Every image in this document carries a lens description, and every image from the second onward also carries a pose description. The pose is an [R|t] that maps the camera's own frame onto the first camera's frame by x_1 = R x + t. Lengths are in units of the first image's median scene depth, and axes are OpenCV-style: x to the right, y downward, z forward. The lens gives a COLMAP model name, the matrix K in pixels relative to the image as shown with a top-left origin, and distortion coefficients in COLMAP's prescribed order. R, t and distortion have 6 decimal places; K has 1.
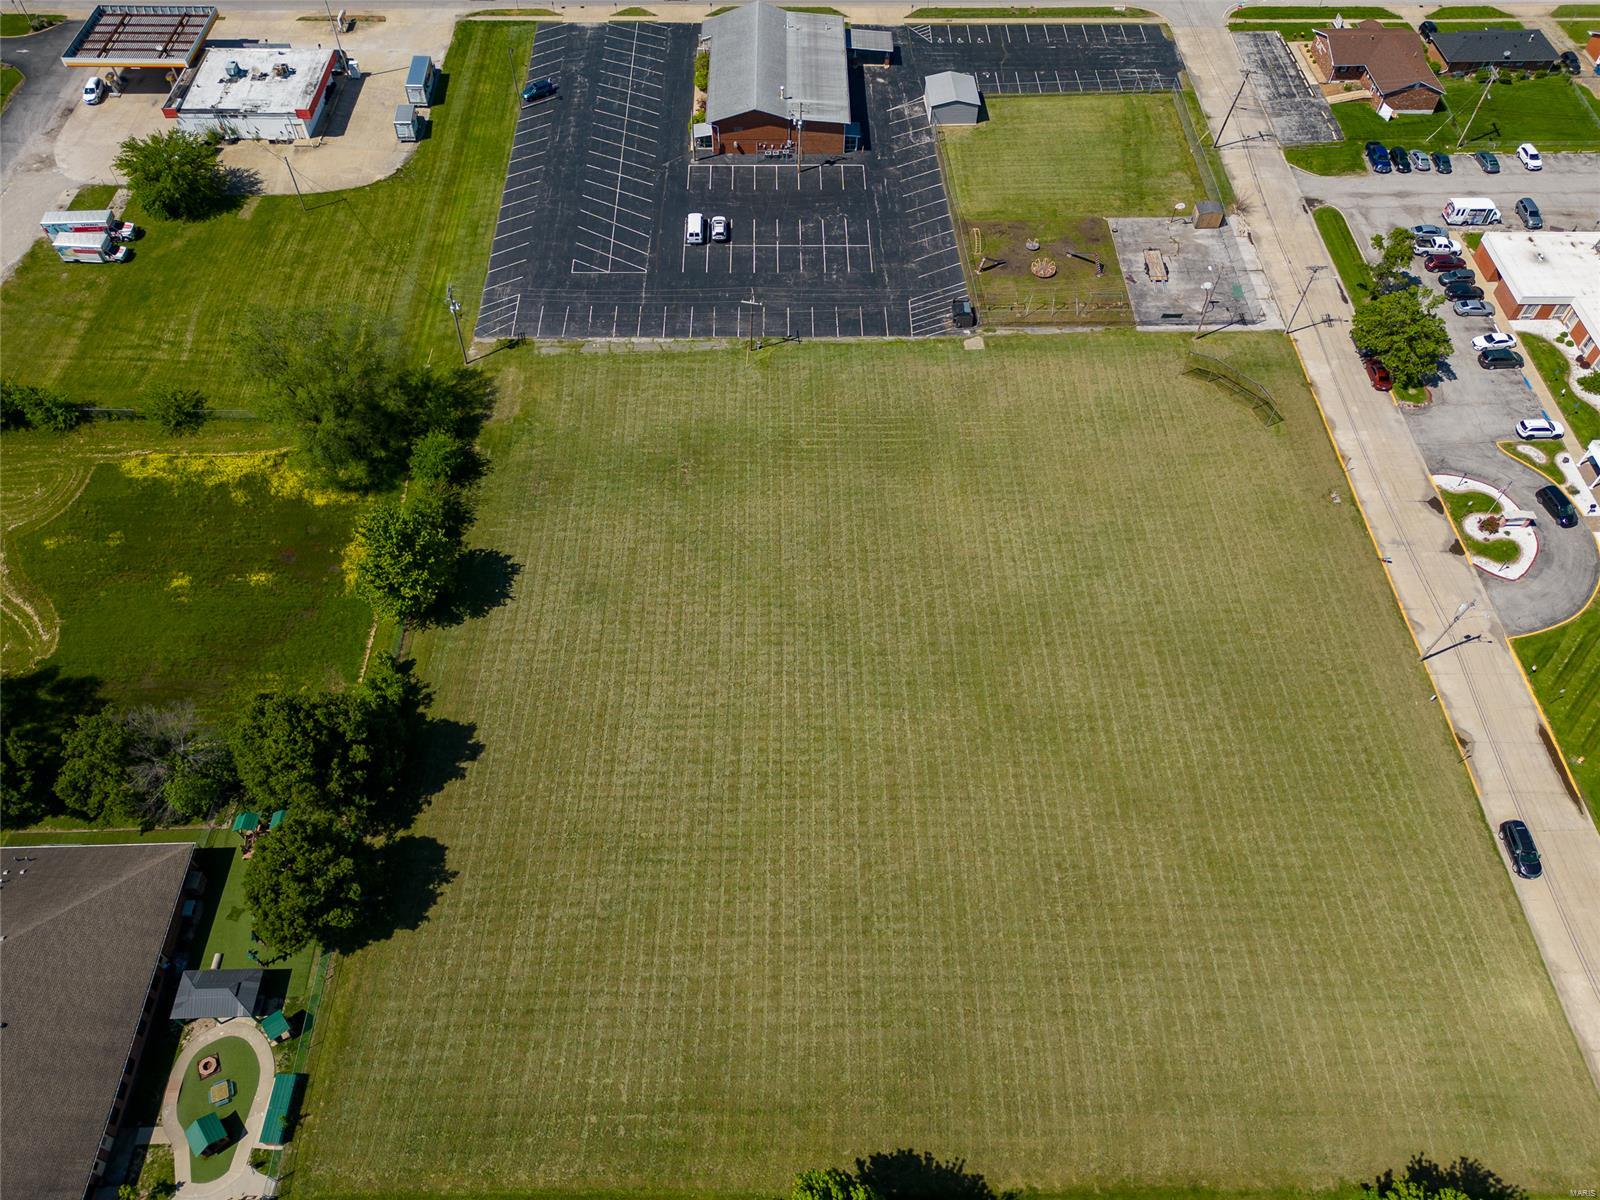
lens RADIAL K [[1119.3, 0, 799.1], [0, 1119.3, 633.9], [0, 0, 1]] dist [0.072667, -0.071706]
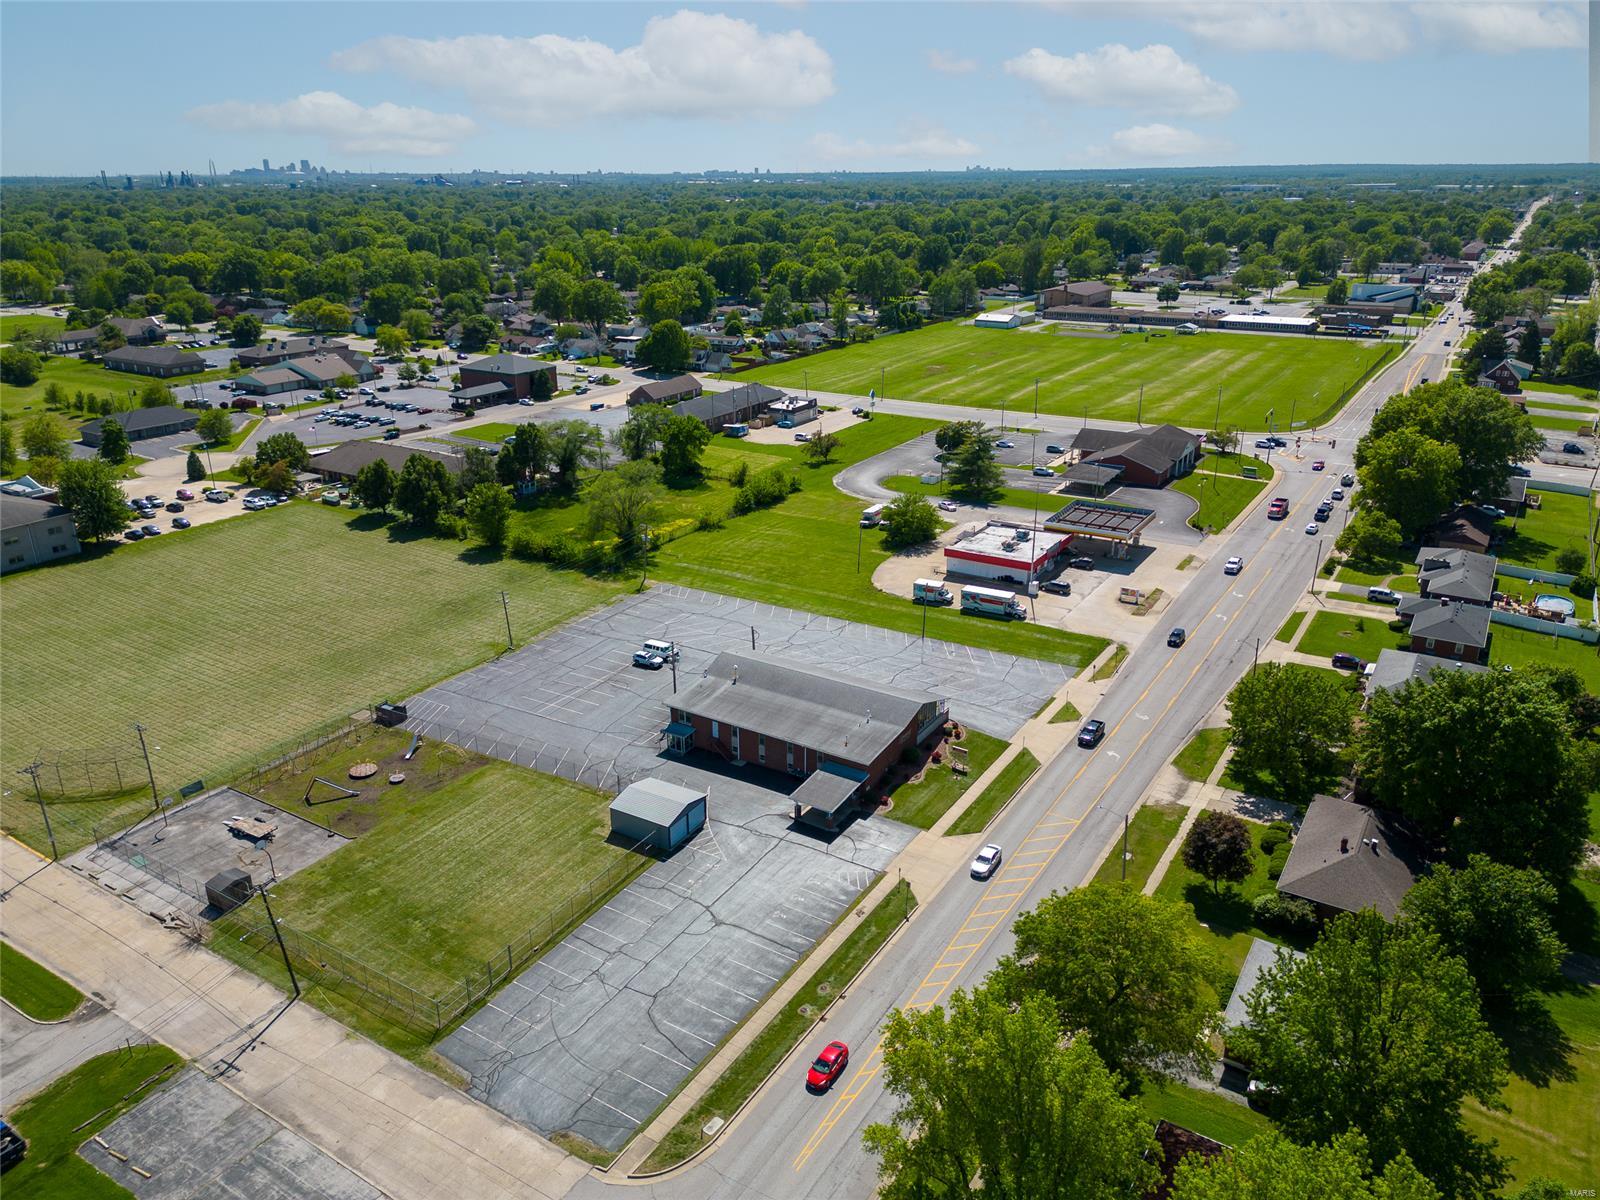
lens RADIAL K [[1126.5, 0, 797.1], [0, 1126.5, 592.8], [0, 0, 1]] dist [0.083757, -0.088905]
pose [[-0.544291, 0.287665, -0.788033, 0.729958], [-0.679884, 0.399024, 0.615254, -1.217414], [0.491431, 0.870648, -0.021607, 1.093540]]
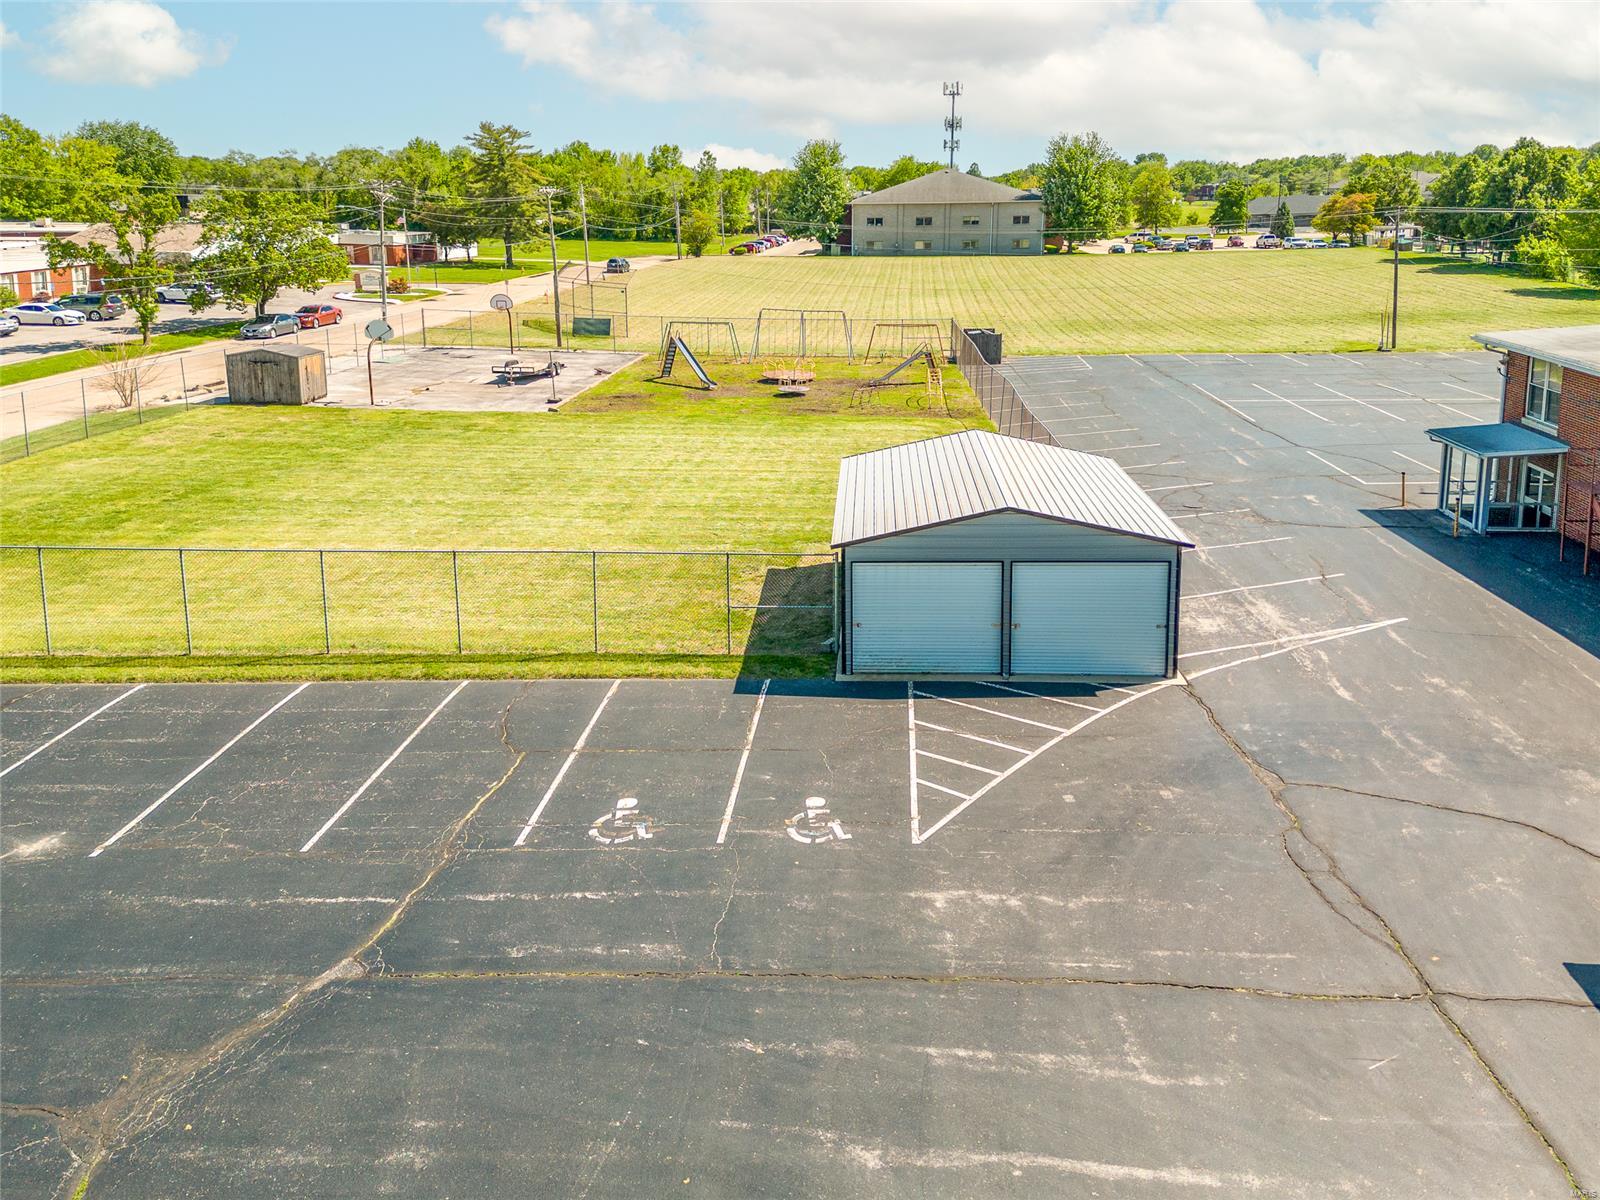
lens RADIAL K [[1128.9, 0, 830.3], [0, 1128.9, 495.4], [0, 0, 1]] dist [0.221646, -0.124986]
pose [[-0.996758, -0.025215, 0.076405, 0.169265], [0.062434, 0.356570, 0.932180, -0.731804], [-0.050749, 0.933928, -0.353840, 1.228287]]
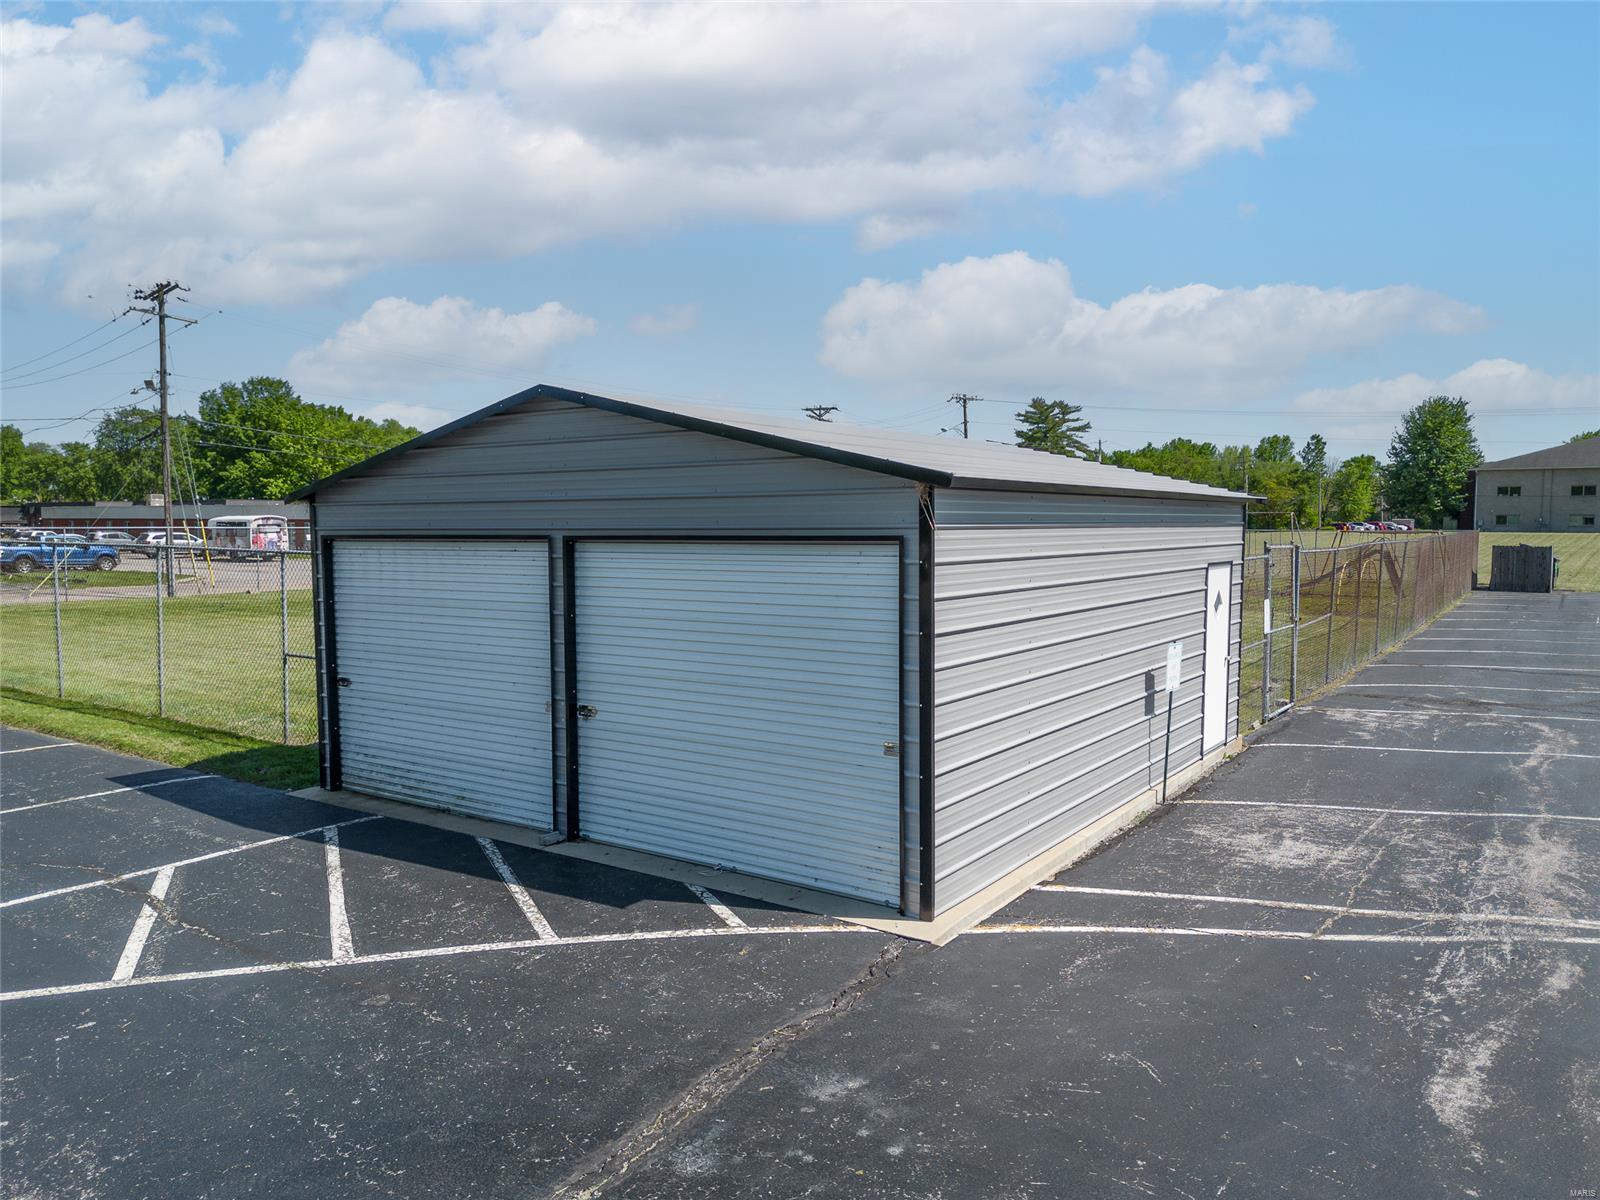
lens RADIAL K [[1119.3, 0, 799.1], [0, 1119.3, 633.9], [0, 0, 1]] dist [0.072667, -0.071706]
pose [[-0.792399, -0.068014, 0.606200, 0.106351], [0.493235, 0.513283, 0.702325, -0.611134], [-0.358920, 0.855520, -0.373178, 1.201883]]
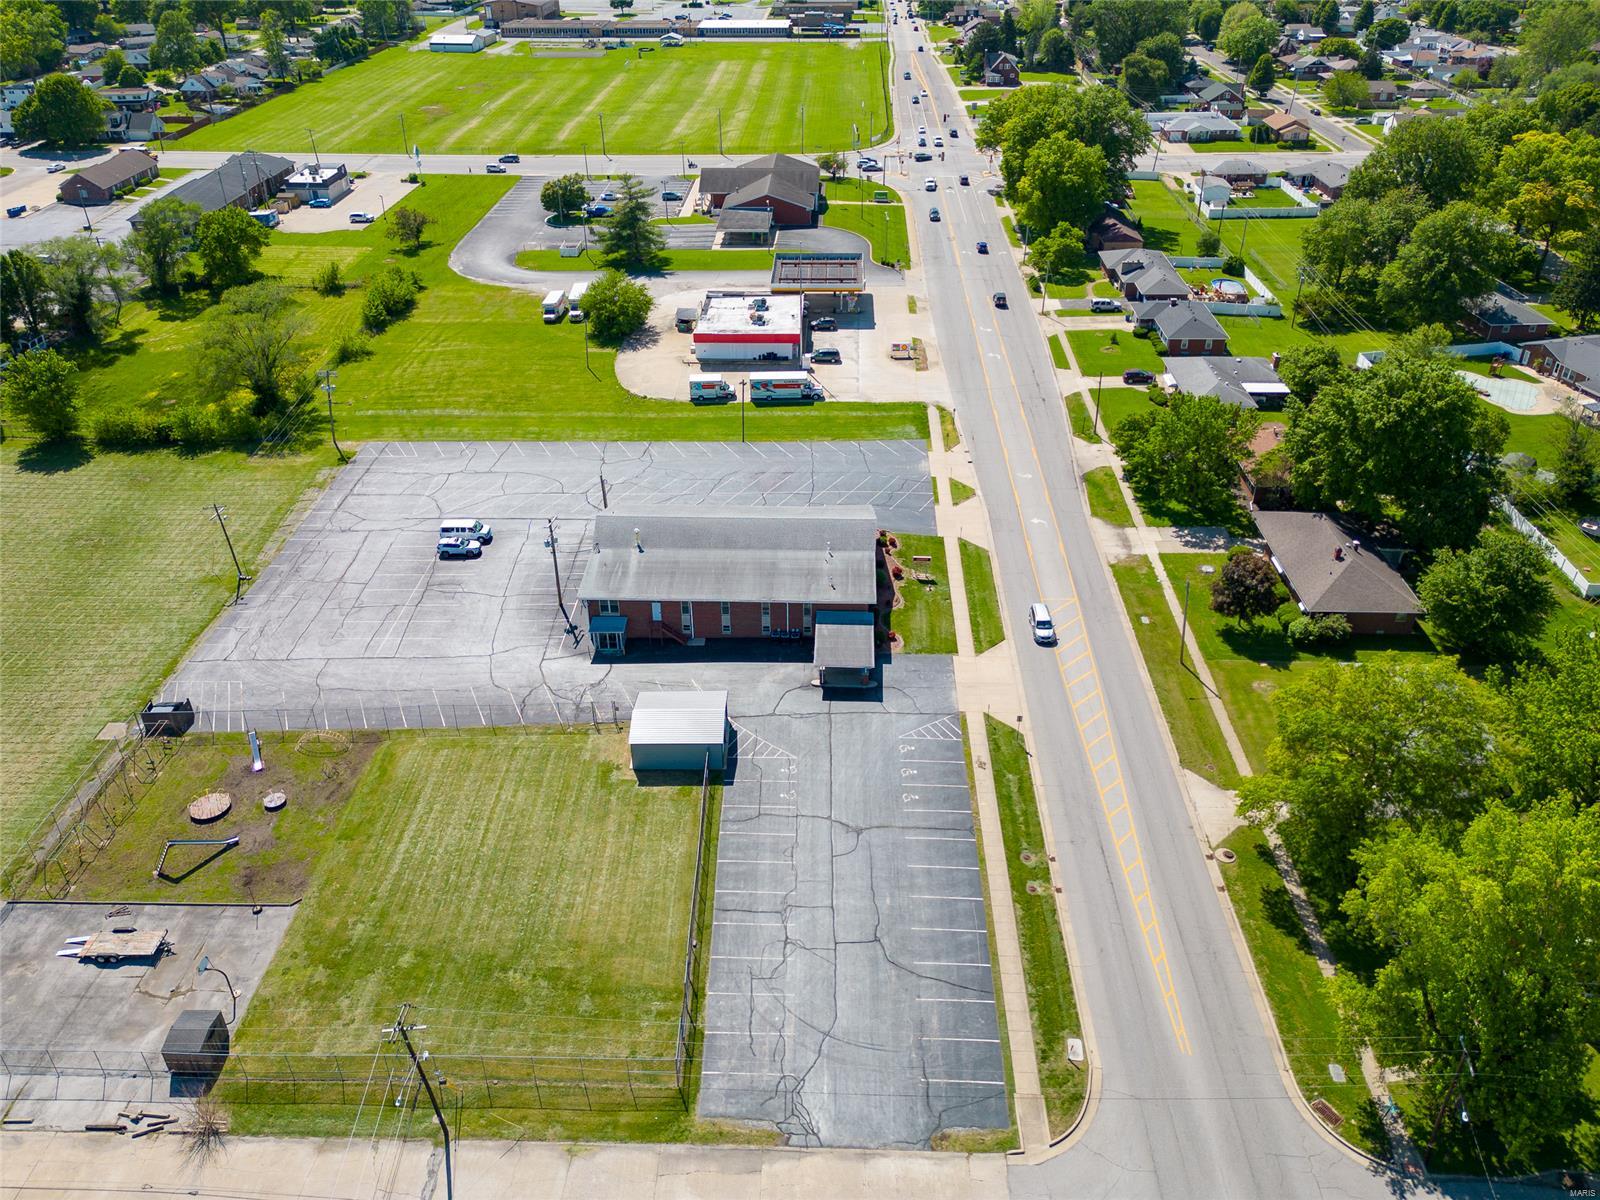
lens RADIAL K [[1169.8, 0, 800.0], [0, 1169.8, 600.0], [0, 0, 1]] dist [0.077560, -0.079155]
pose [[-0.047347, 0.531477, -0.845748, 0.719632], [-0.806860, 0.478782, 0.346042, -0.896550], [0.588842, 0.698785, 0.406159, 0.863992]]
